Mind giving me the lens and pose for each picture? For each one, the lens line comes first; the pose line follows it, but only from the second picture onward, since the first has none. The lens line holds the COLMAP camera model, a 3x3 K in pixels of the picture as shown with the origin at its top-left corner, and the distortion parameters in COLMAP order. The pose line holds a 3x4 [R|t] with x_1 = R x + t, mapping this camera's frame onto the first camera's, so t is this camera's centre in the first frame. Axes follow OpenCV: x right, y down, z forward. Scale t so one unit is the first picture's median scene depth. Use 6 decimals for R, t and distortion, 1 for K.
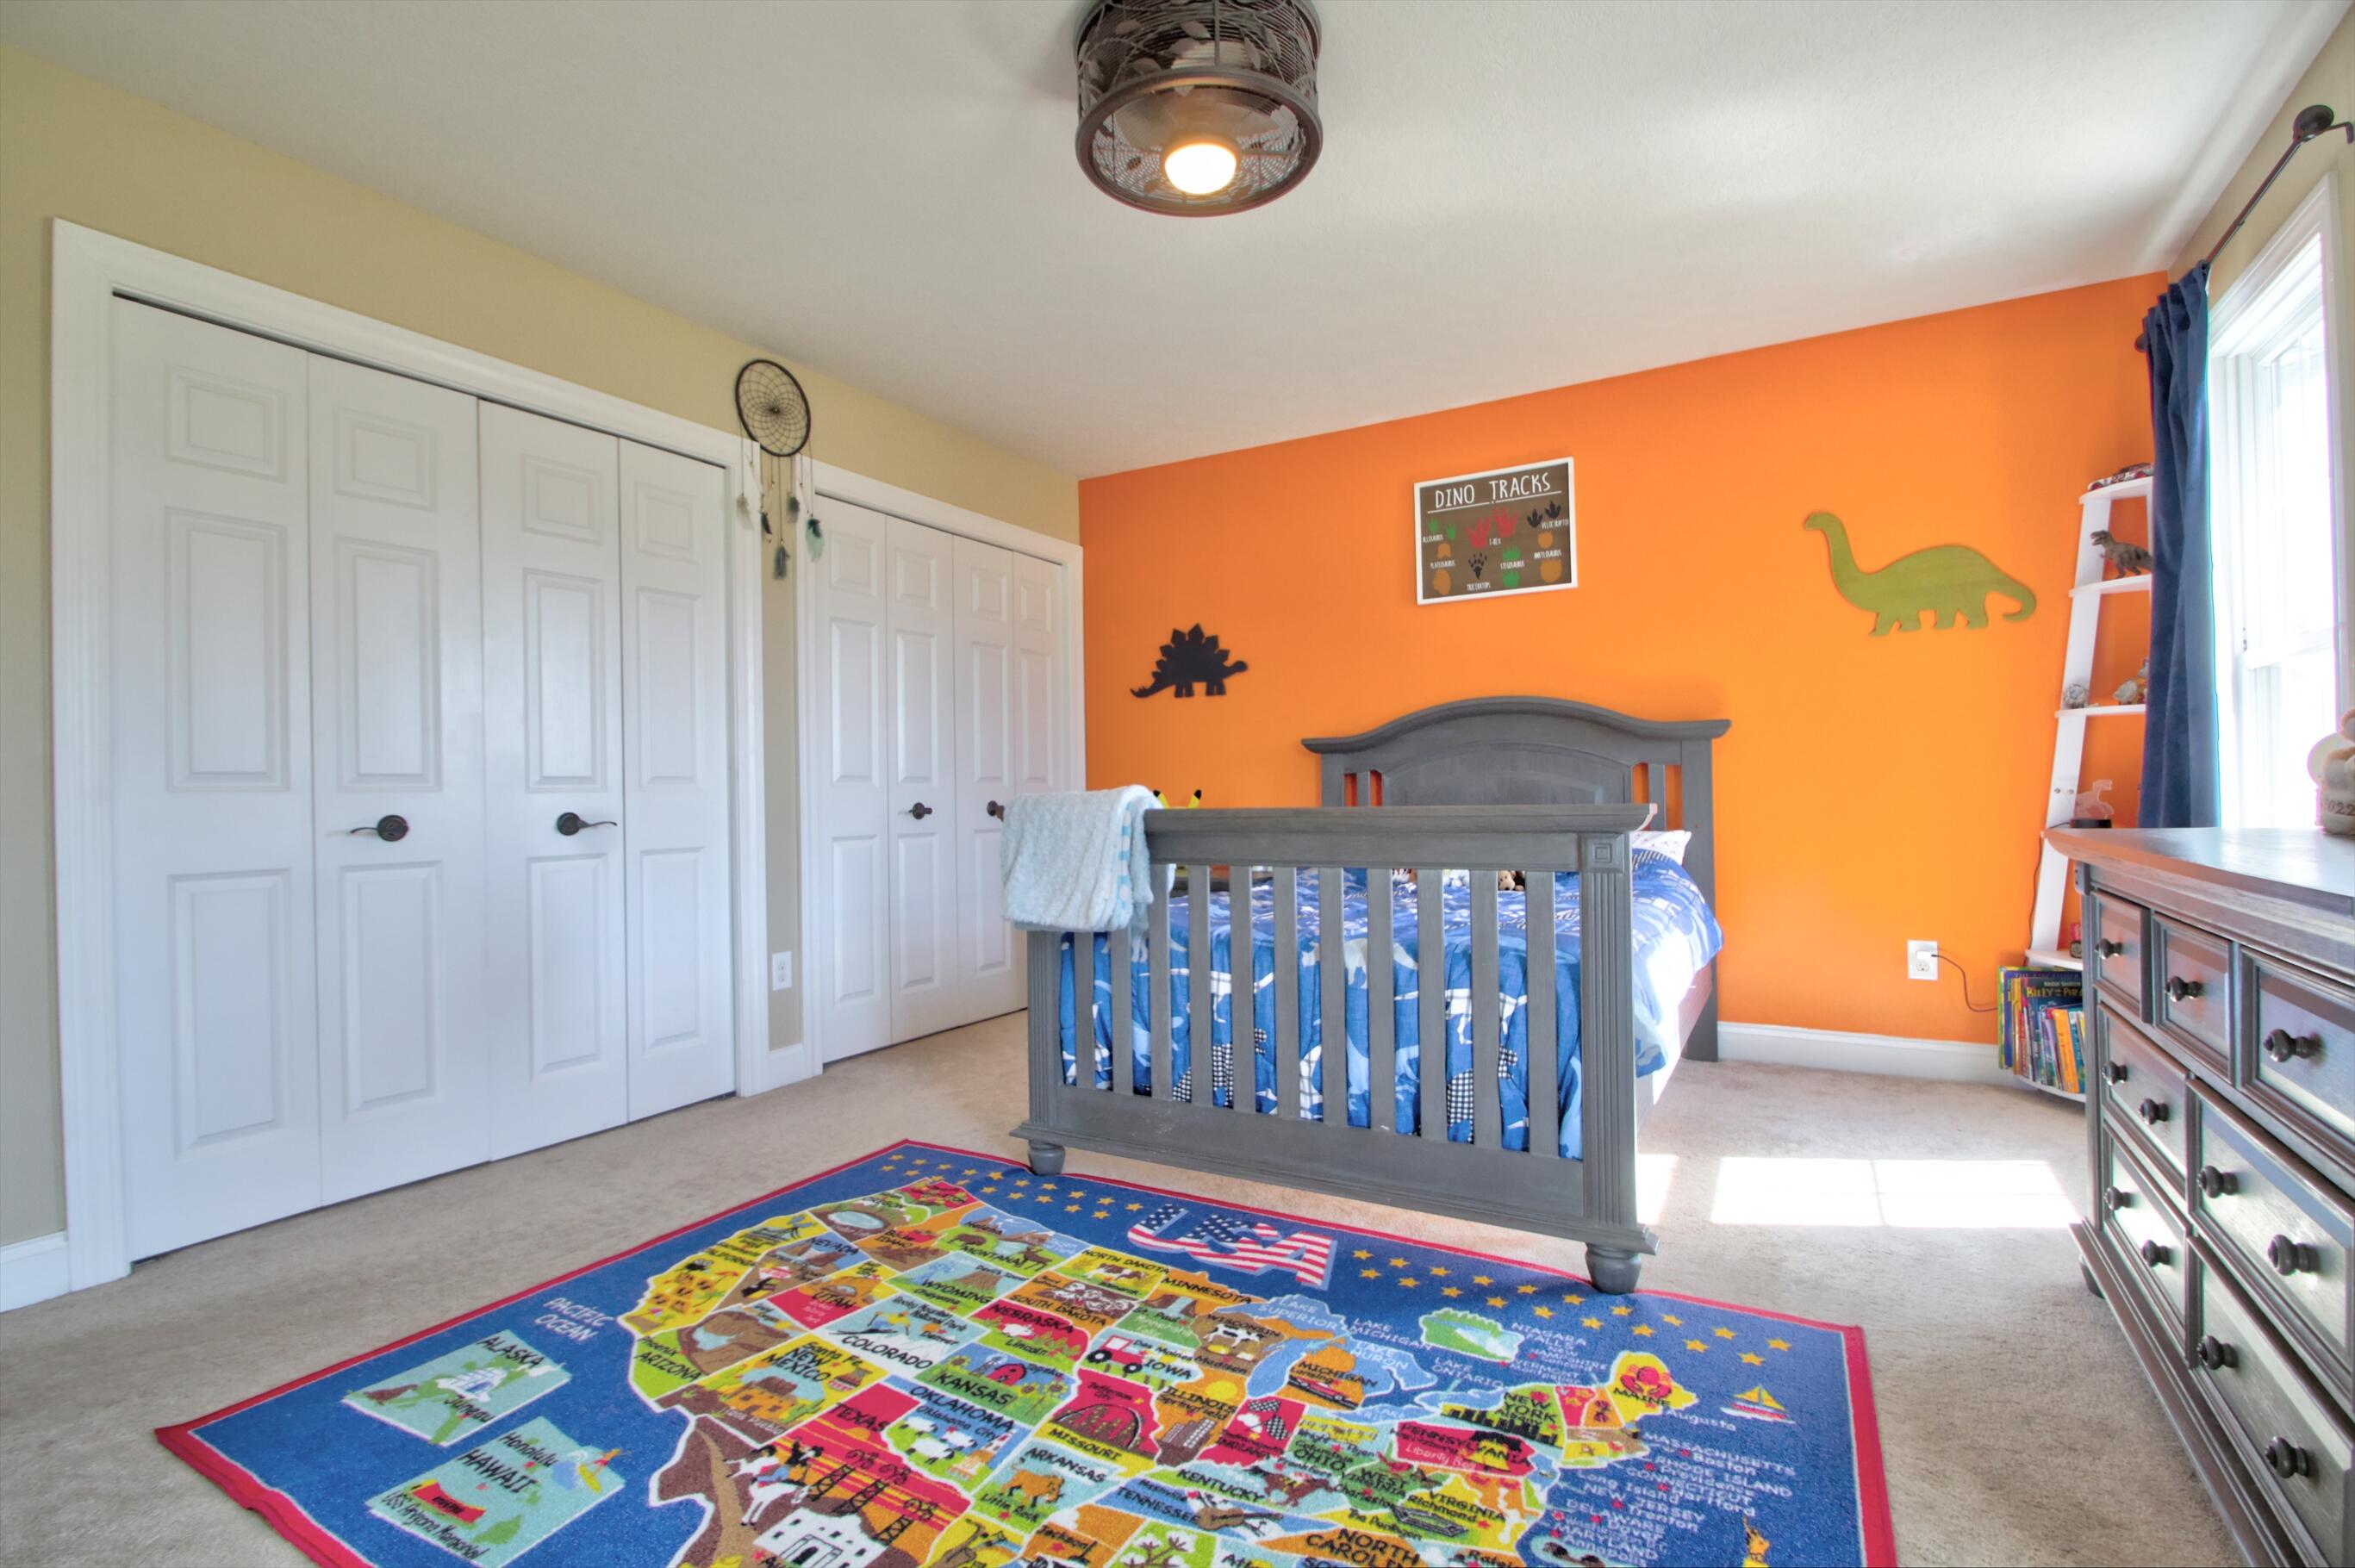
lens RADIAL K [[1087.5, 0, 1181.2], [0, 1087.5, 786.0], [0, 0, 1]] dist [0.008335, -0.013429]
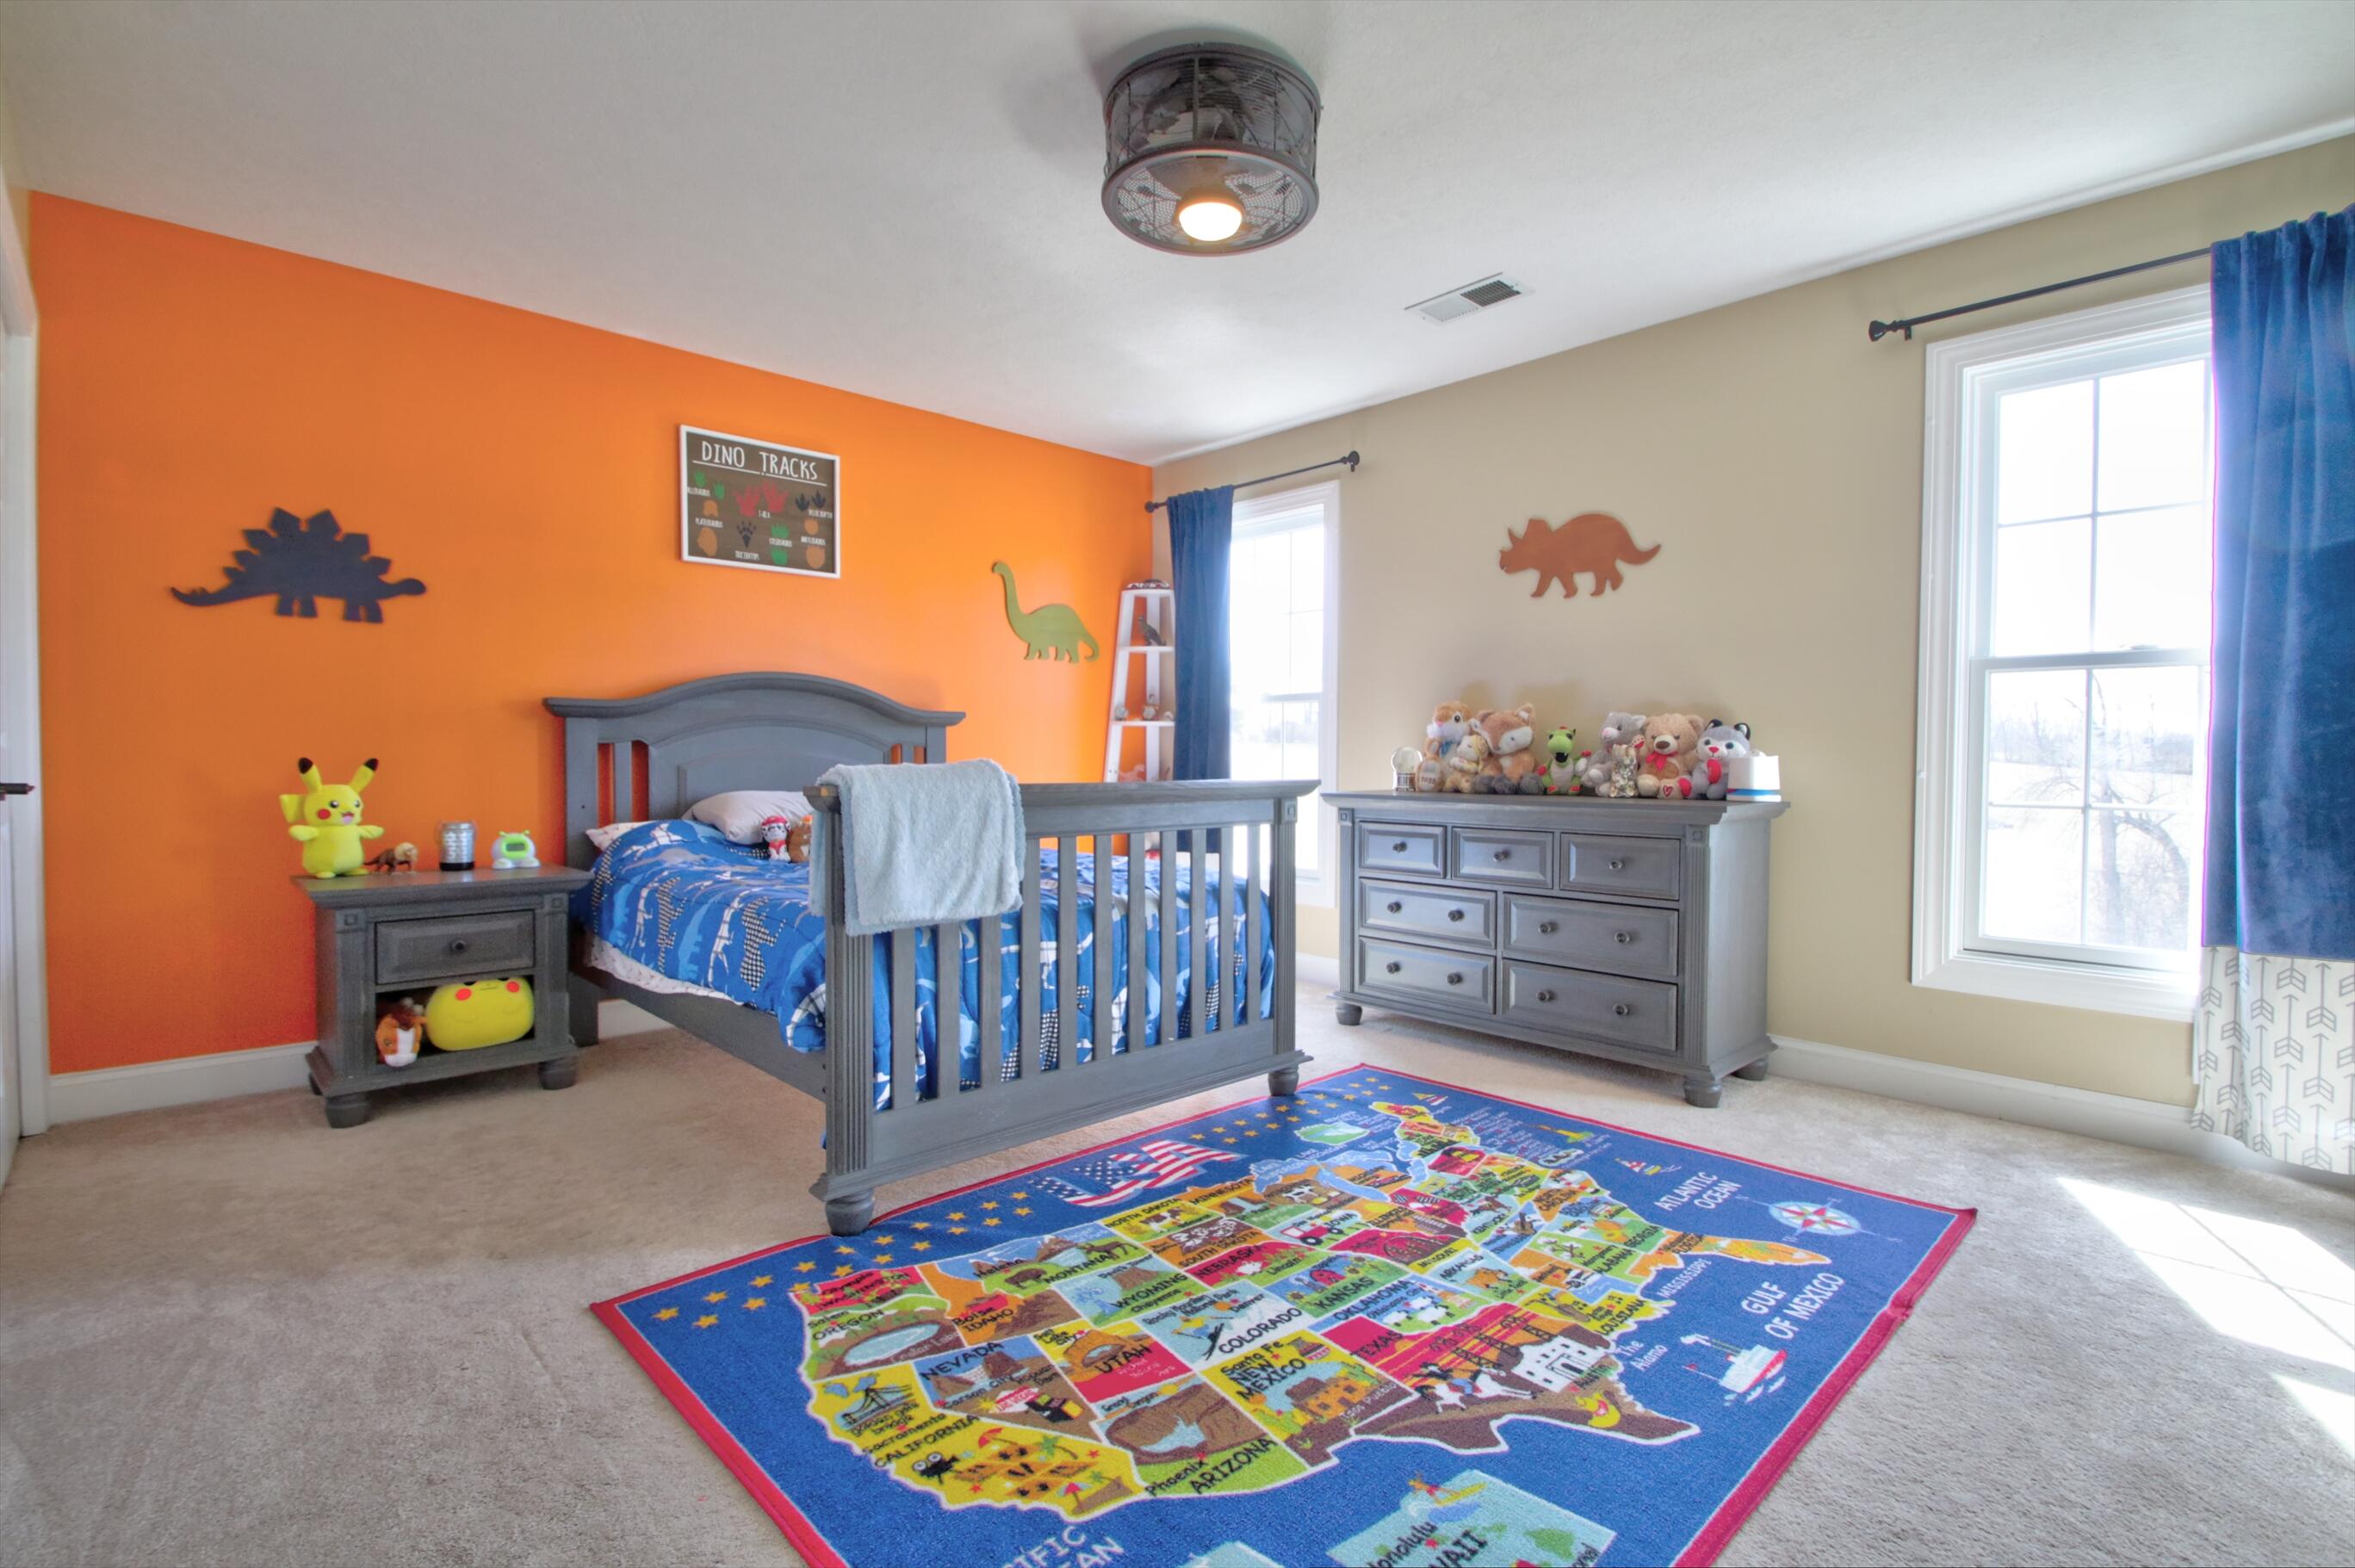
lens RADIAL K [[1087.6, 0, 1171.9], [0, 1087.6, 789.6], [0, 0, 1]] dist [0.008335, -0.013429]
pose [[0.279501, -0.008500, 0.960108, -1.033589], [-0.014828, 0.999803, 0.013168, 0.012506], [-0.960031, -0.017917, 0.279320, 0.673410]]
